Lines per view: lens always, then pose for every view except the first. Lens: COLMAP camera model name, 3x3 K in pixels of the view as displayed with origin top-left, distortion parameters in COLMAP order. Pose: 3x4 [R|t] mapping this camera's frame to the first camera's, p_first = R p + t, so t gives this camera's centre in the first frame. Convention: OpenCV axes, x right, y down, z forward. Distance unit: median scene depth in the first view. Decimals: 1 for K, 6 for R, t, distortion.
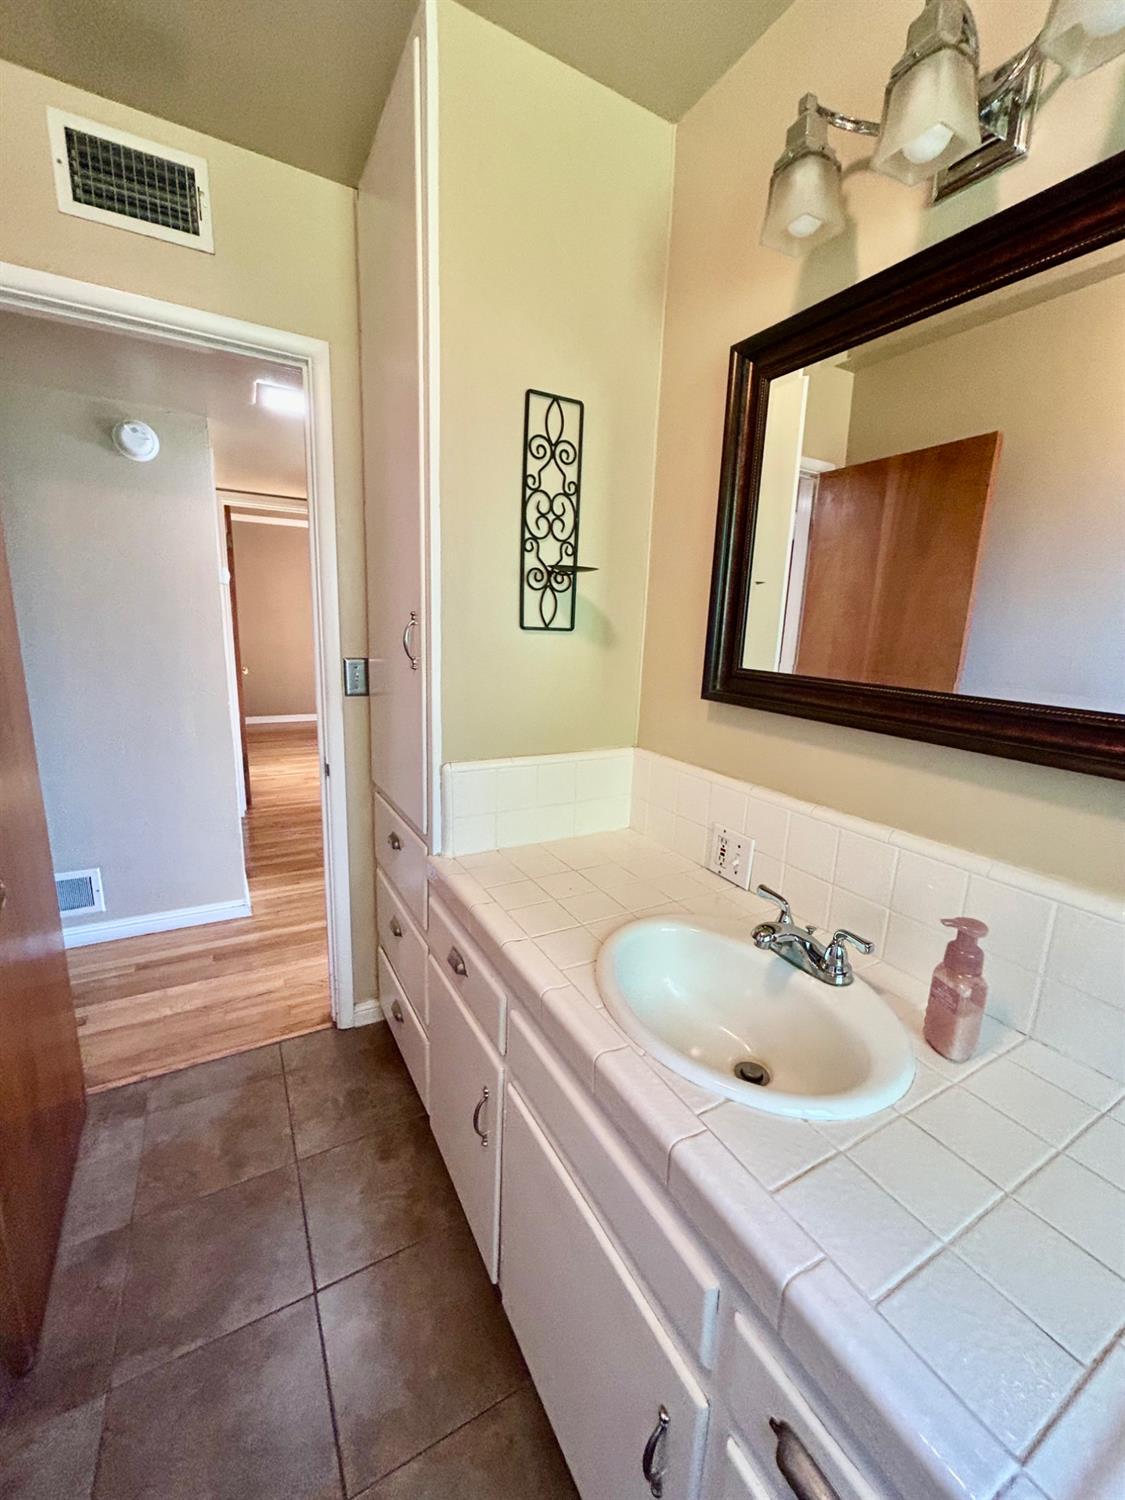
lens RADIAL K [[604.2, 0, 566.0], [0, 604.2, 748.9], [0, 0, 1]] dist [0.003922, 0.000176]
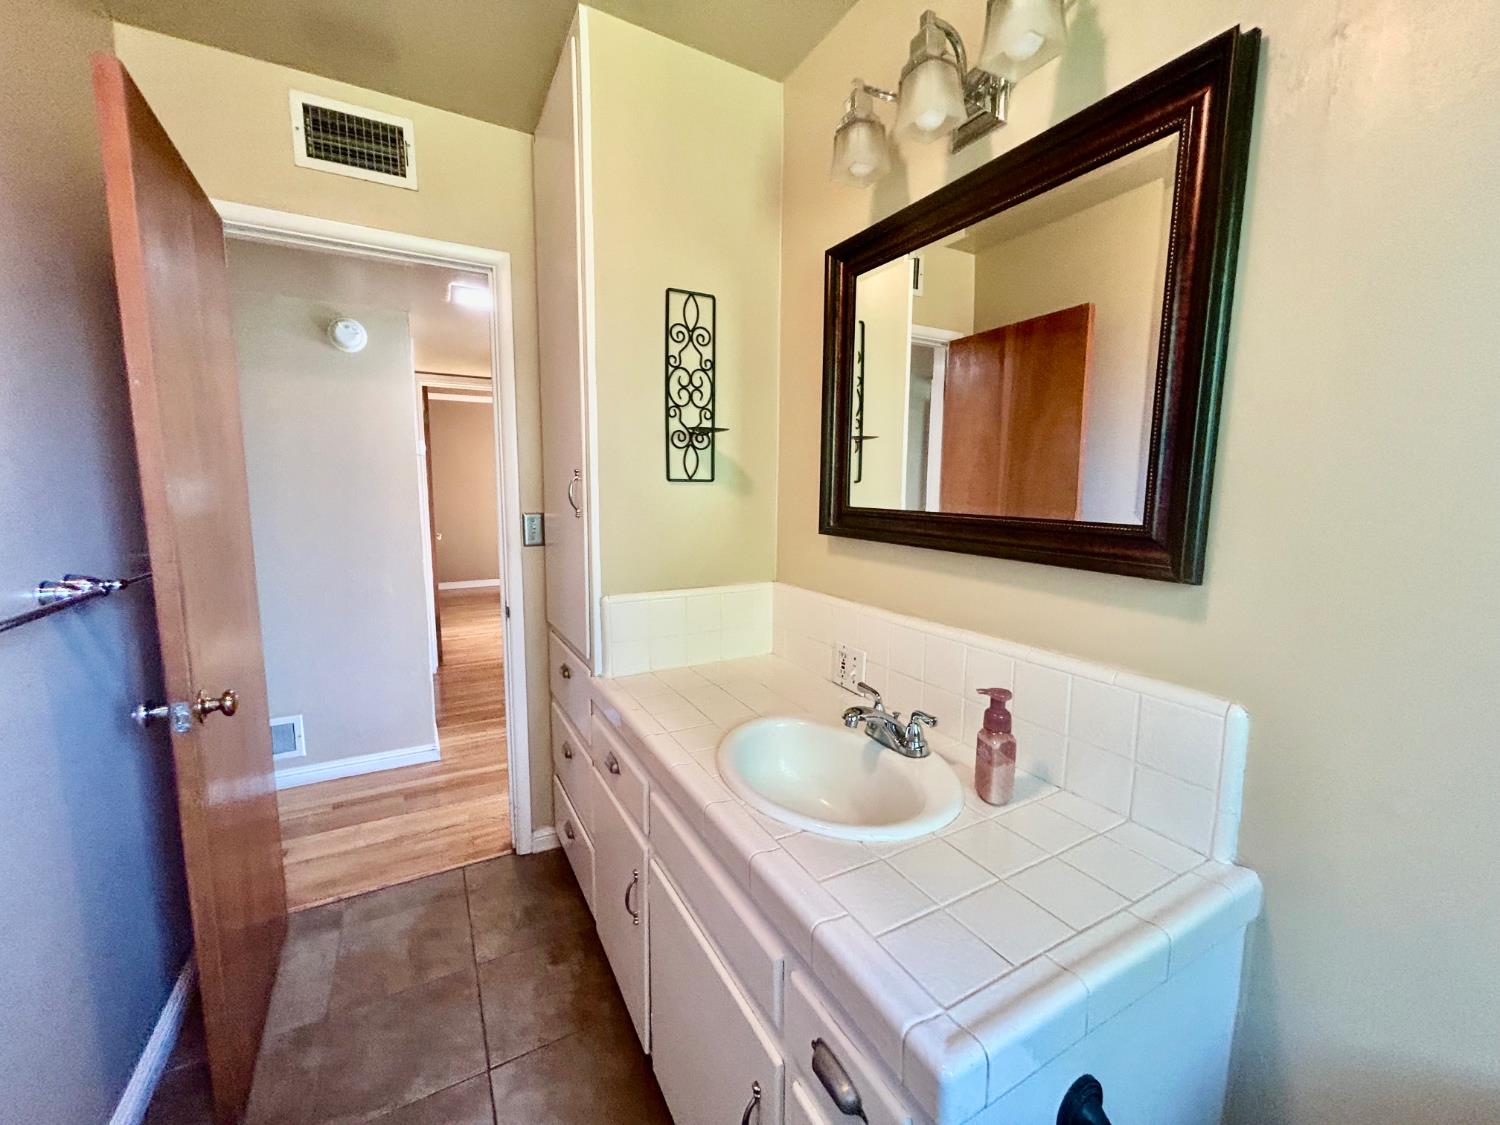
lens RADIAL K [[604.2, 0, 747.2], [0, 604.2, 560.1], [0, 0, 1]] dist [0.003922, 0.000176]
pose [[0.999463, -0.028813, -0.015634, 0.096397], [0.027389, 0.996027, -0.084740, 0.061256], [0.018013, 0.084266, 0.996280, -0.165935]]
